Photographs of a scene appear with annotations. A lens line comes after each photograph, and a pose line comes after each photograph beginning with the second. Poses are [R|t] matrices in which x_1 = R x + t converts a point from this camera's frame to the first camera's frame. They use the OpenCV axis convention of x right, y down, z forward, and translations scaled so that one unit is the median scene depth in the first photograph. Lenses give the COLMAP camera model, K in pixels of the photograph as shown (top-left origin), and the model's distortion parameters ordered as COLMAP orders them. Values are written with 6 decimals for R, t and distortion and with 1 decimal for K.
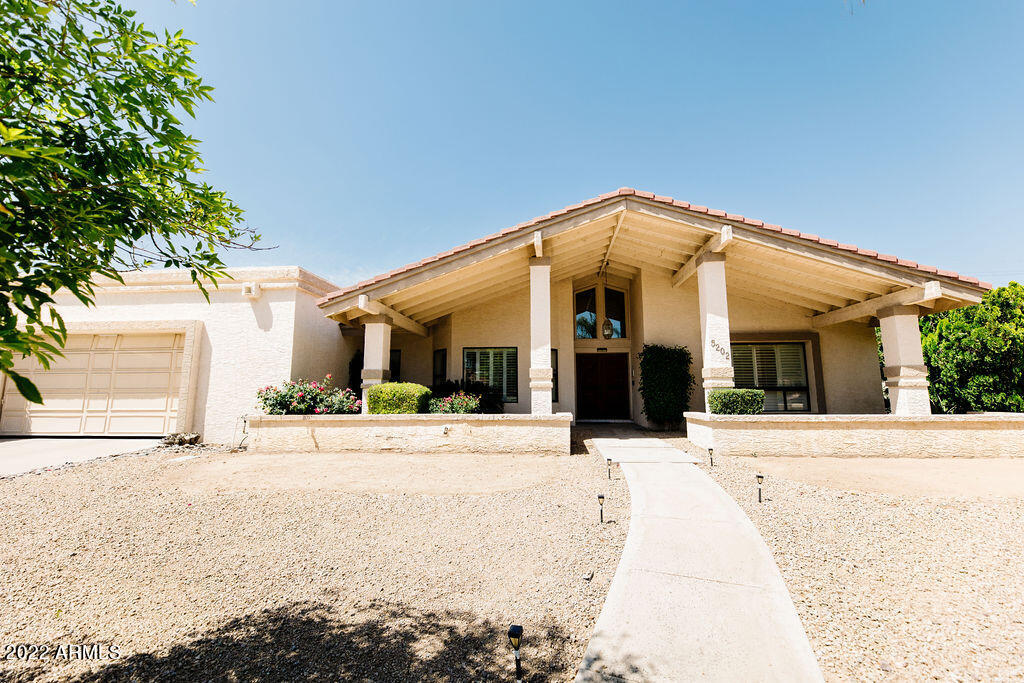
lens RADIAL K [[415.2, 0, 511.7], [0, 415.2, 343.8], [0, 0, 1]] dist [-0.003029, 0.000094]
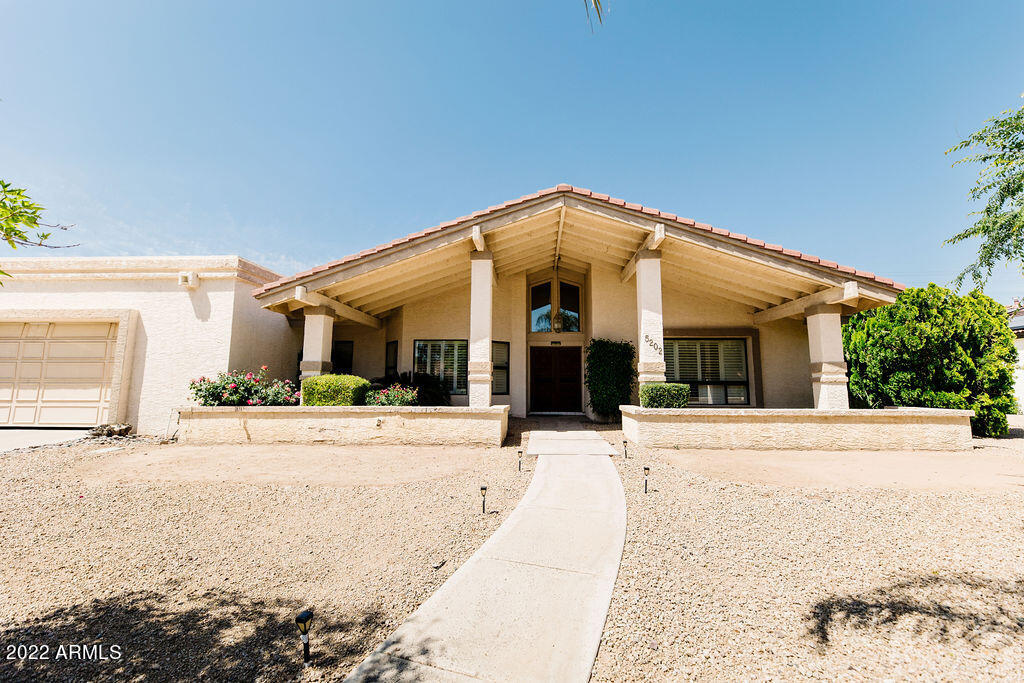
lens RADIAL K [[415.2, 0, 512.3], [0, 415.2, 339.7], [0, 0, 1]] dist [-0.003029, 0.000094]
pose [[0.999300, 0.010660, 0.035866, 0.118085], [-0.011044, 0.999884, 0.010535, -0.005670], [-0.035749, -0.010924, 0.999301, -0.013780]]
